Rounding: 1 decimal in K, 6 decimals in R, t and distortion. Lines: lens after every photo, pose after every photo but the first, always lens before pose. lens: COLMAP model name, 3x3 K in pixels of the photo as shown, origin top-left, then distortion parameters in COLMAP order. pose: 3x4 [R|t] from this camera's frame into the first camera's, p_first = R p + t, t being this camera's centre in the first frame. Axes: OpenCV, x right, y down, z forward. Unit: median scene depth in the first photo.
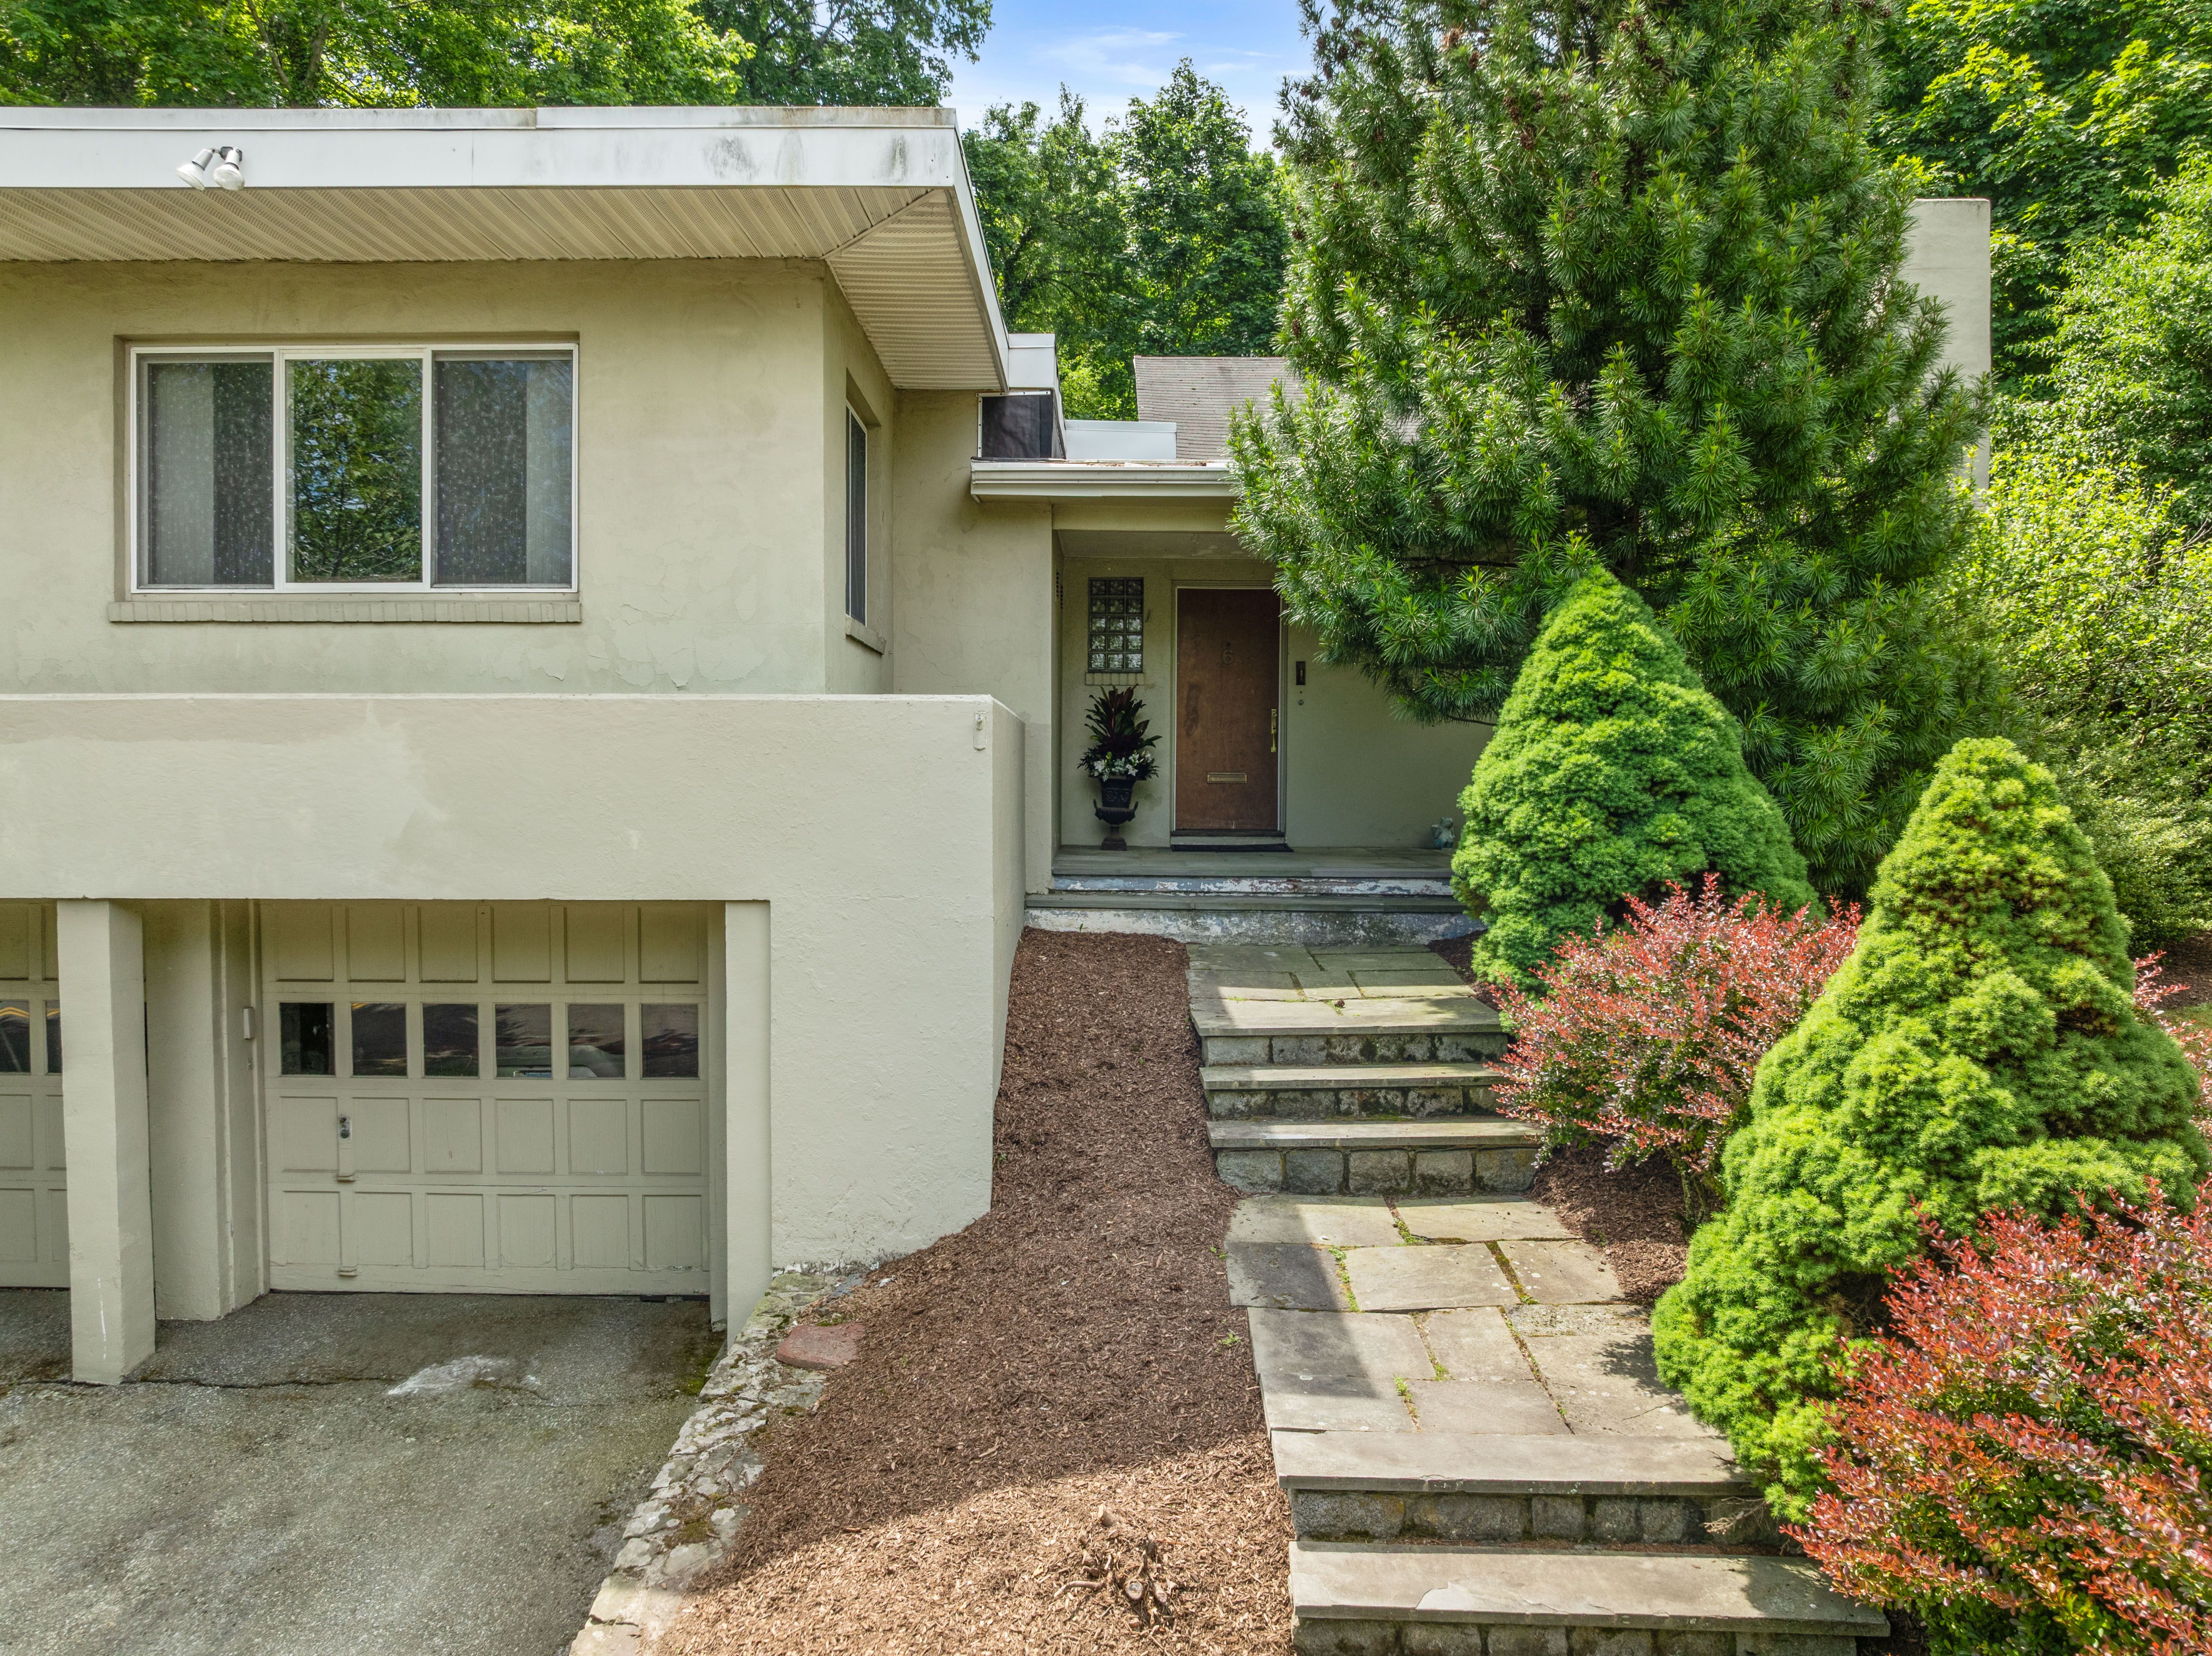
lens RADIAL K [[1539.6, 0, 1106.0], [0, 1539.6, 828.0], [0, 0, 1]] dist [-0.040574, 0.002272]
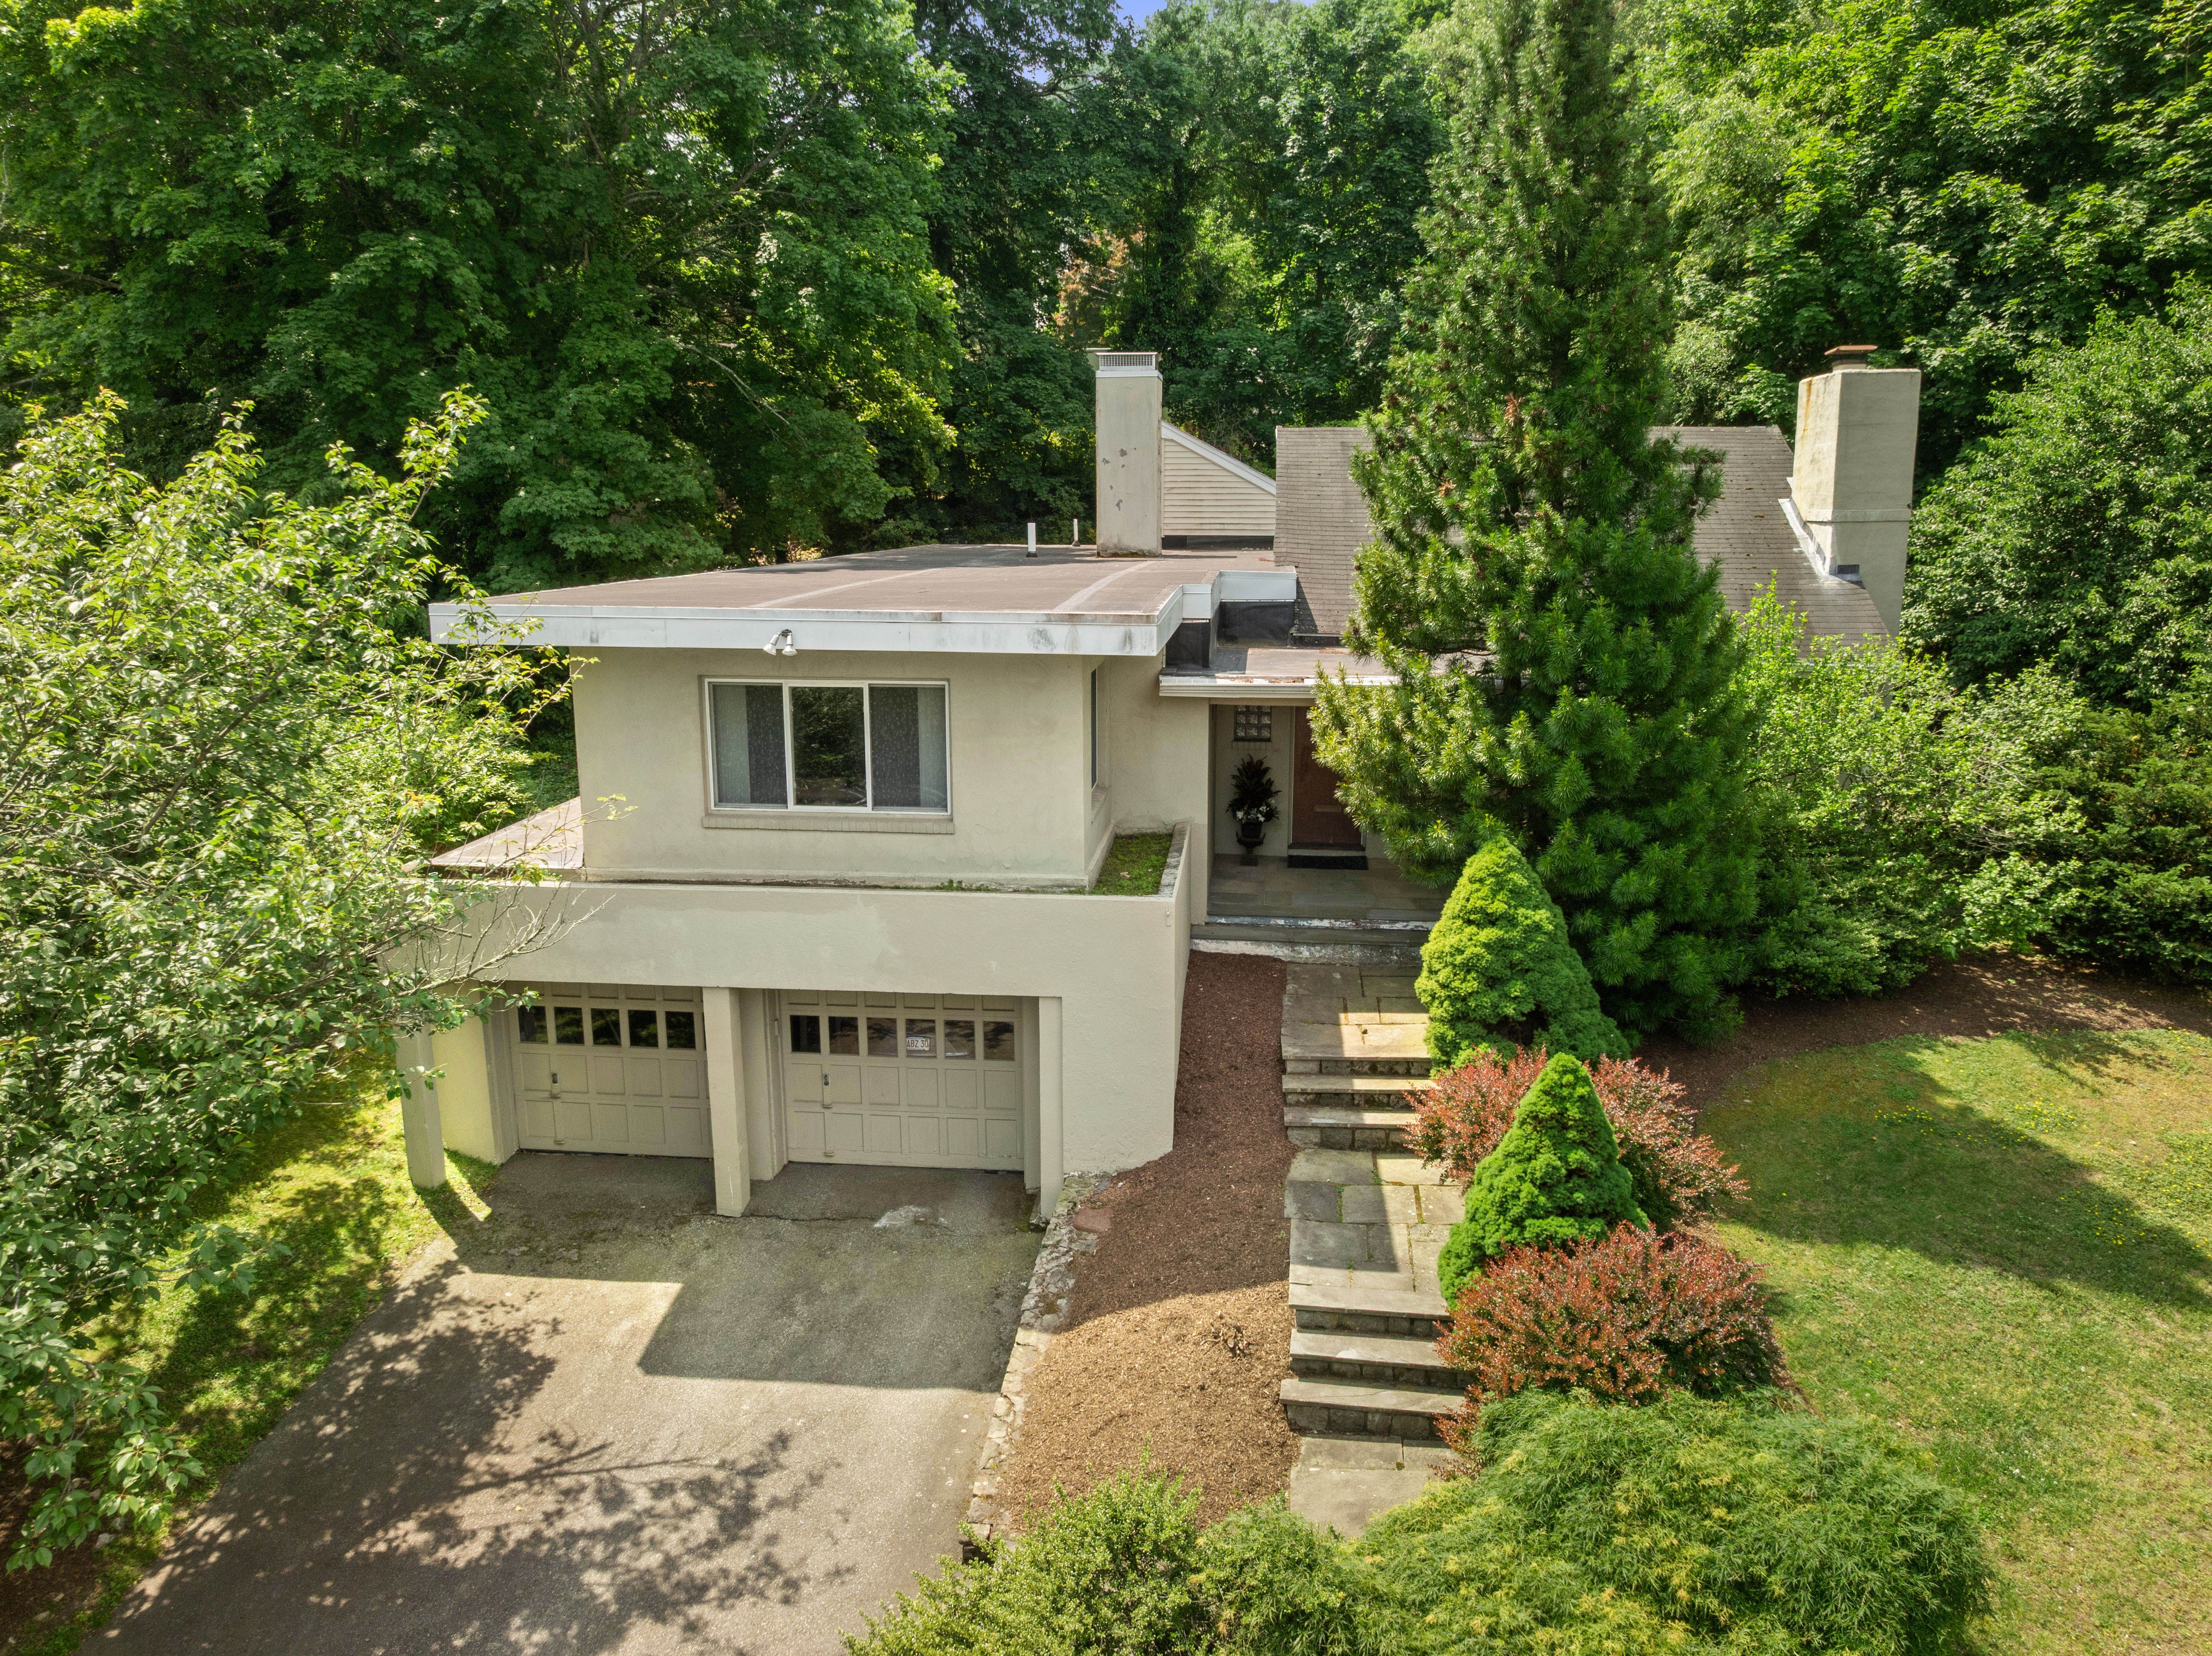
lens RADIAL K [[1522.4, 0, 1106.0], [0, 1522.4, 828.0], [0, 0, 1]] dist [0.002733, -0.068220]
pose [[0.994240, 0.014824, -0.106148, 0.042588], [0.003369, 0.985575, 0.169203, -0.502783], [0.107125, -0.168586, 0.979848, -0.883824]]
